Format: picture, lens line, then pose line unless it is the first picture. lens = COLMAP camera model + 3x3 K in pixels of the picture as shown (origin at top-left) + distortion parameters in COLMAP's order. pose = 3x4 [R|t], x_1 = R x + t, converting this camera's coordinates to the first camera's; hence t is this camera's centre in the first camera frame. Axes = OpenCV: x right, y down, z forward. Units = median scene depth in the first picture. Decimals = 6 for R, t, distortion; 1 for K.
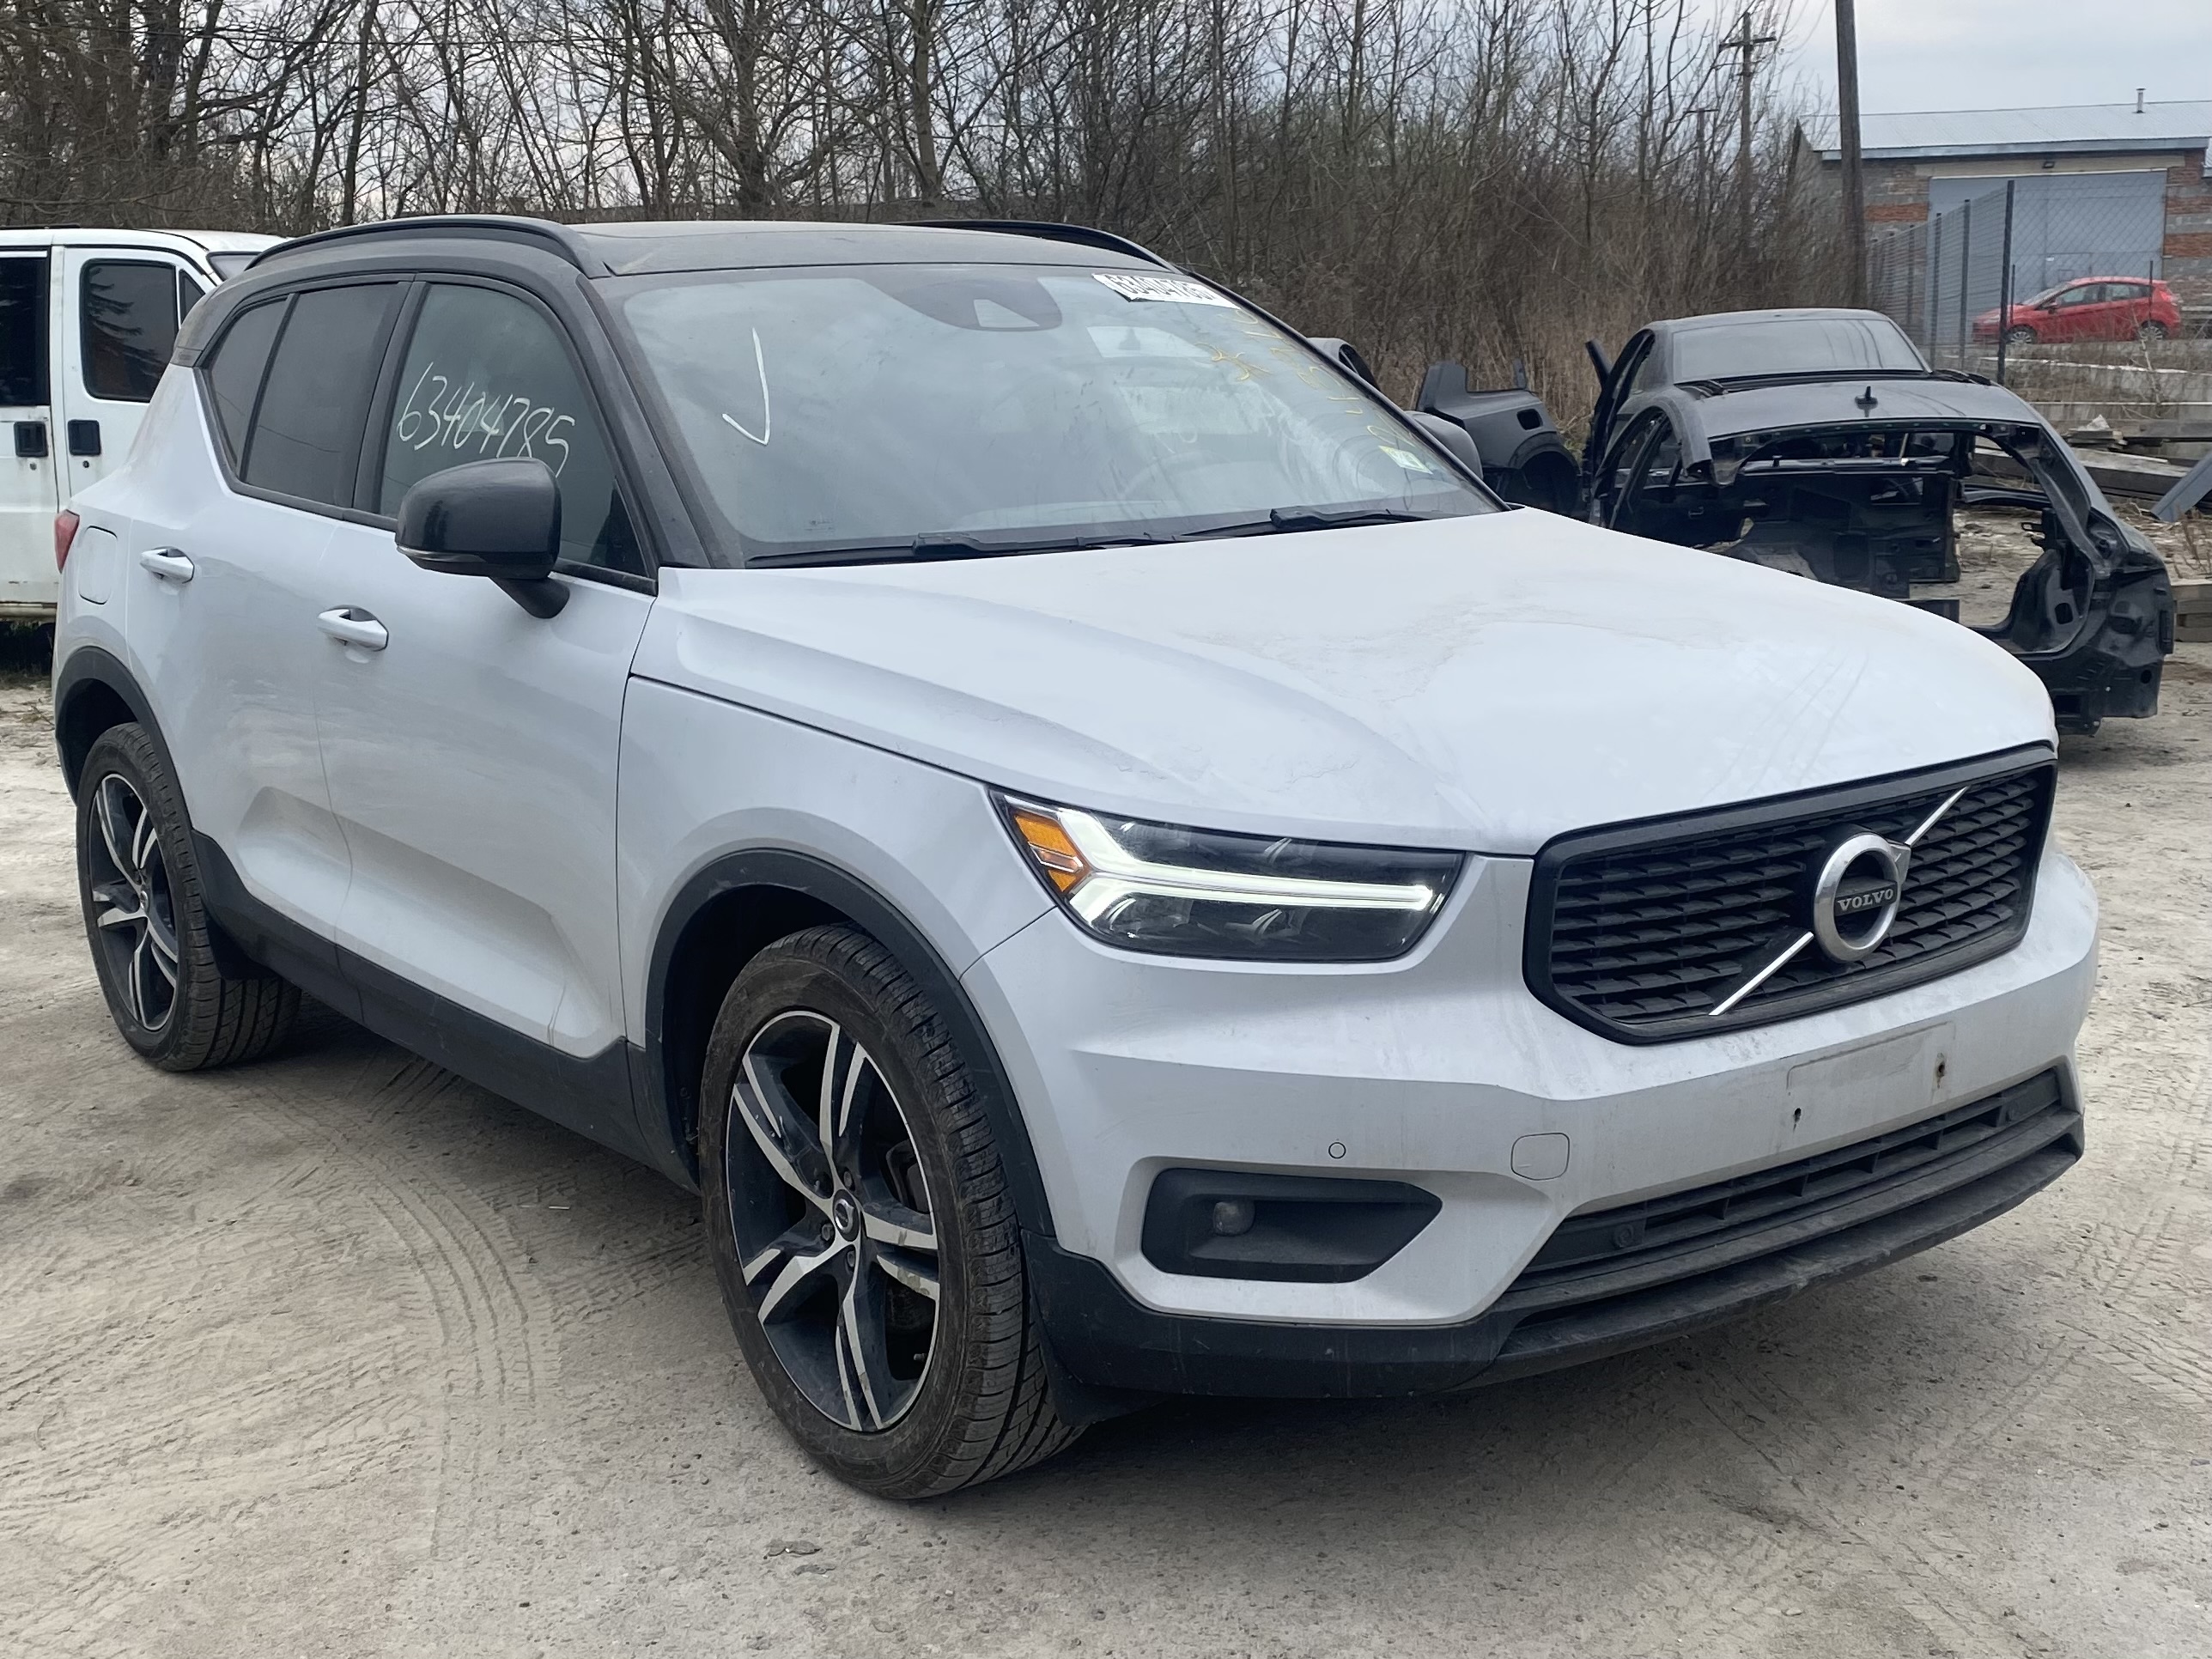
lens RADIAL K [[2808.2, 0, 1103.0], [0, 2808.2, 898.4], [0, 0, 1]] dist [0.029054, 0.000000]
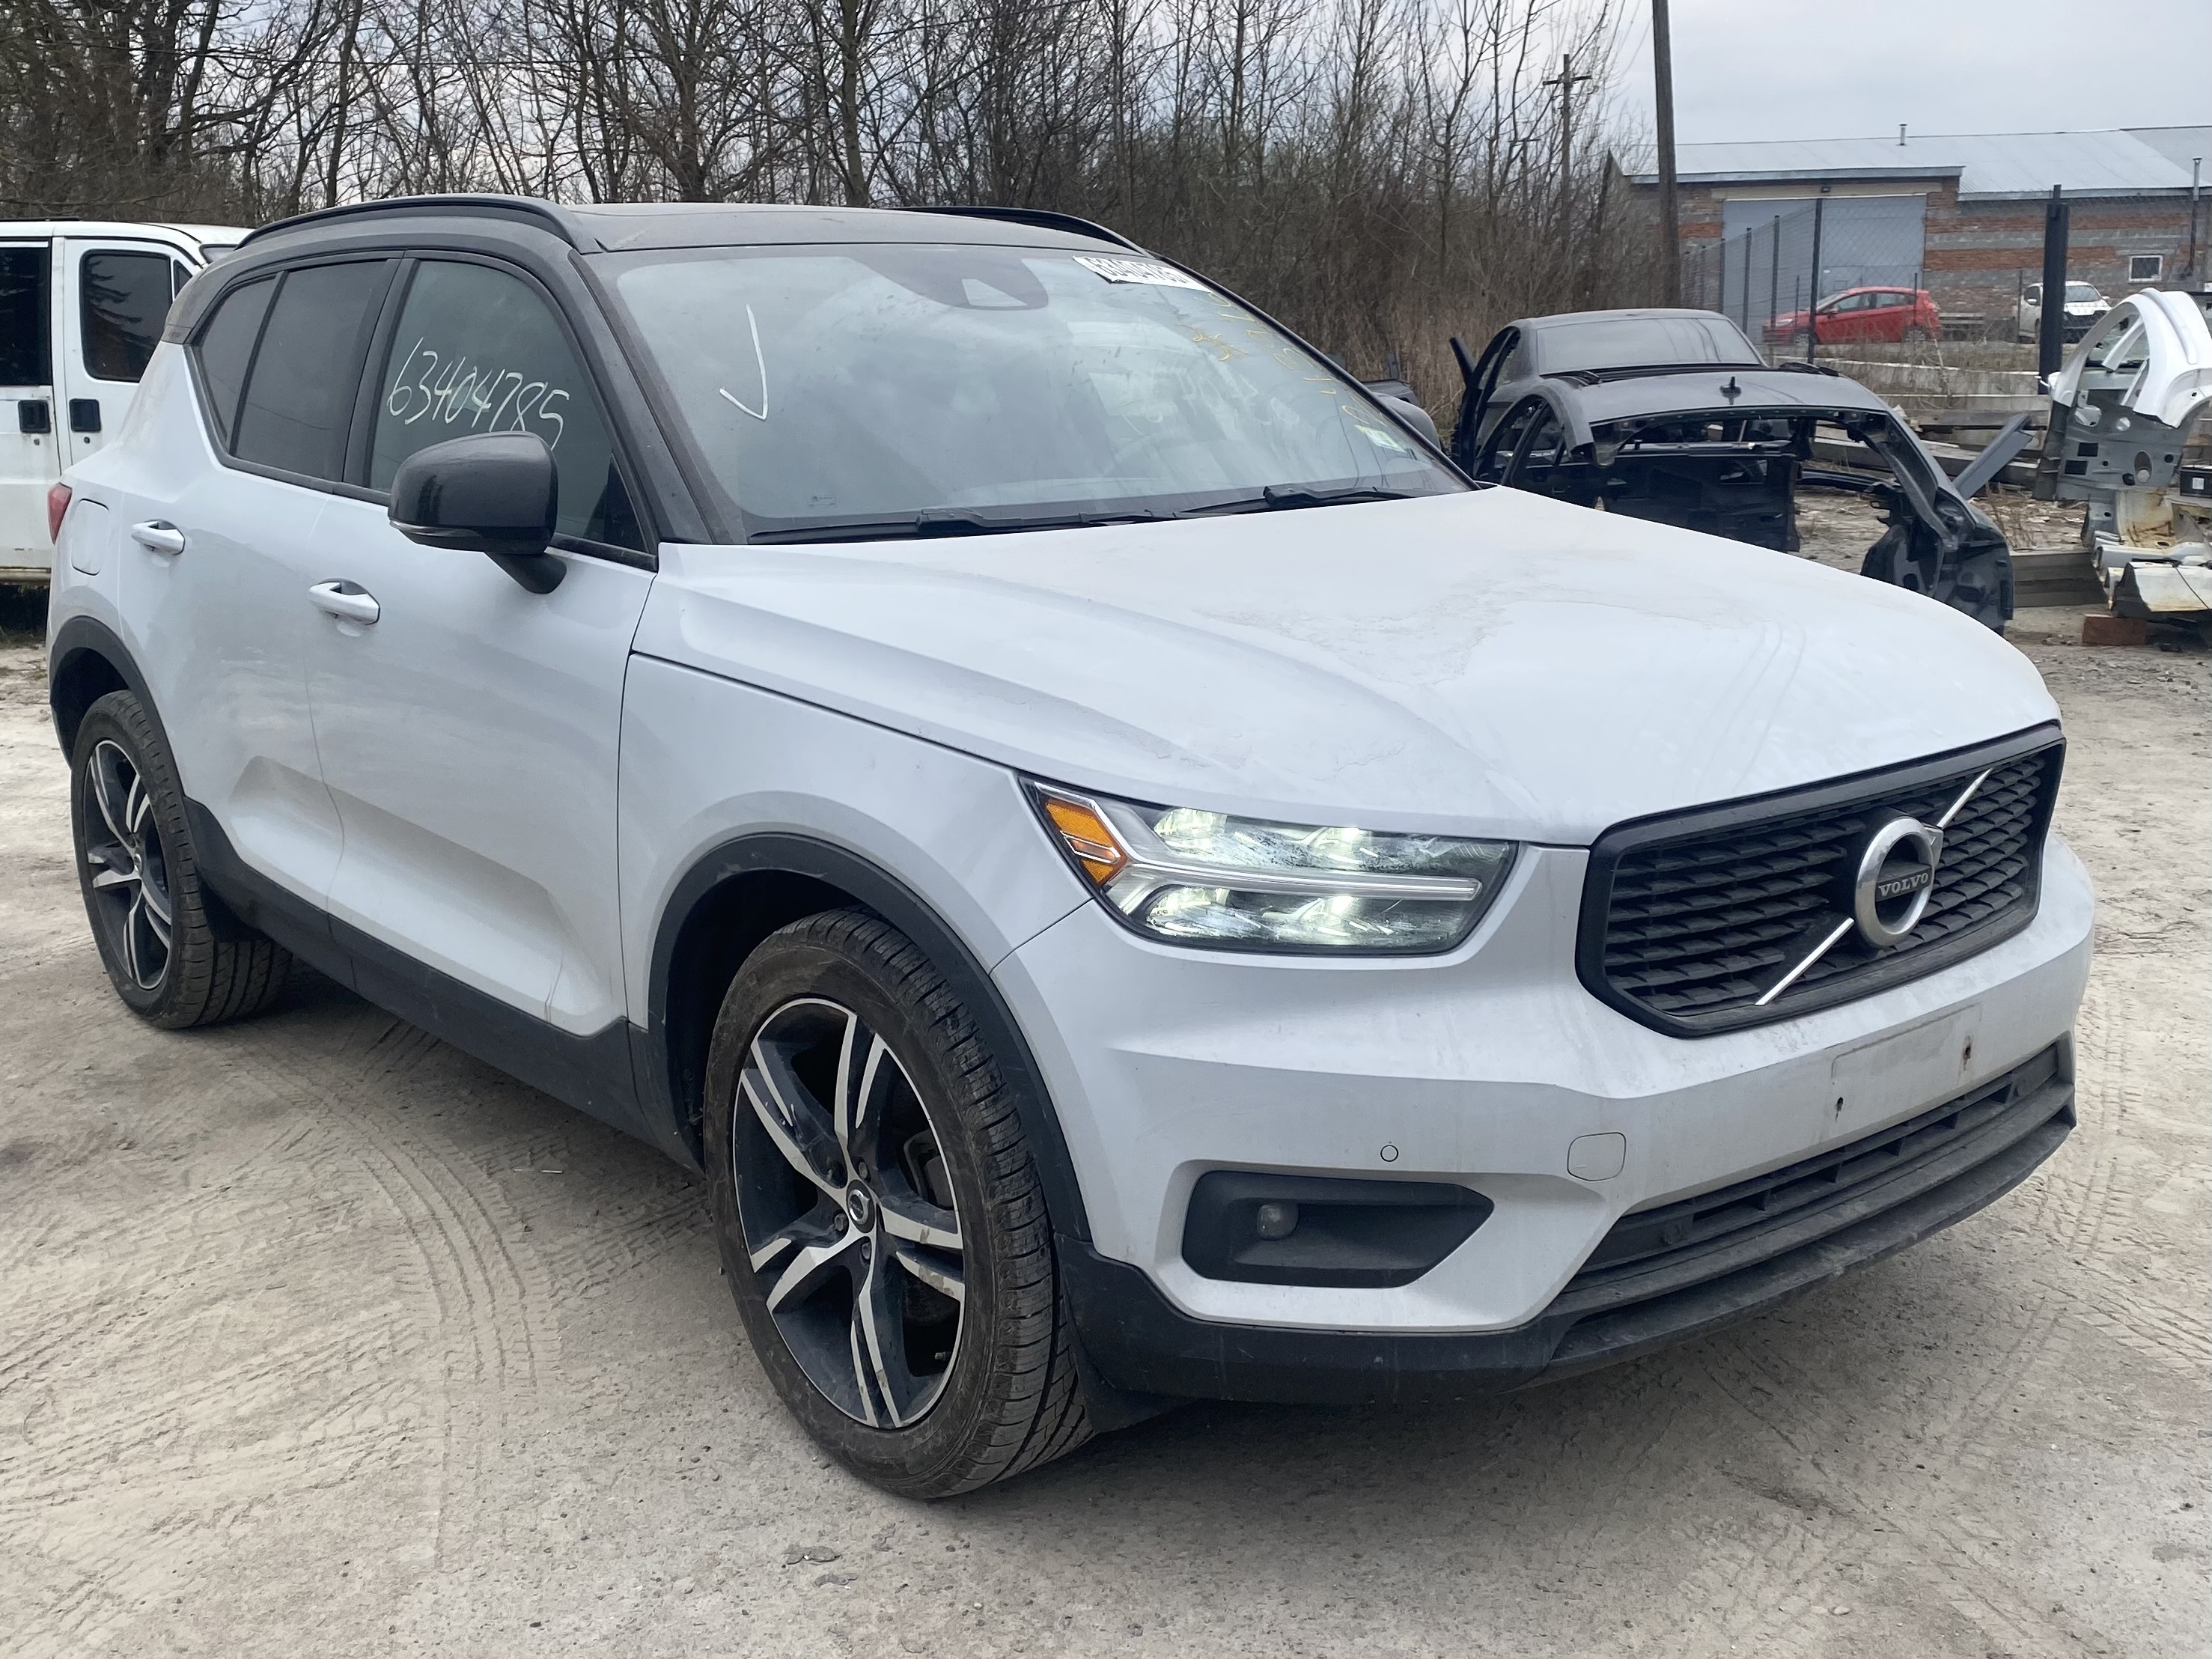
lens RADIAL K [[2431.7, 0, 1115.5], [0, 2431.7, 833.9], [0, 0, 1]] dist [0.013756, 0.000000]
pose [[0.998765, -0.003768, 0.049537, -0.041013], [0.003528, 0.999982, 0.004932, -0.019338], [-0.049554, -0.004751, 0.998760, 0.138161]]
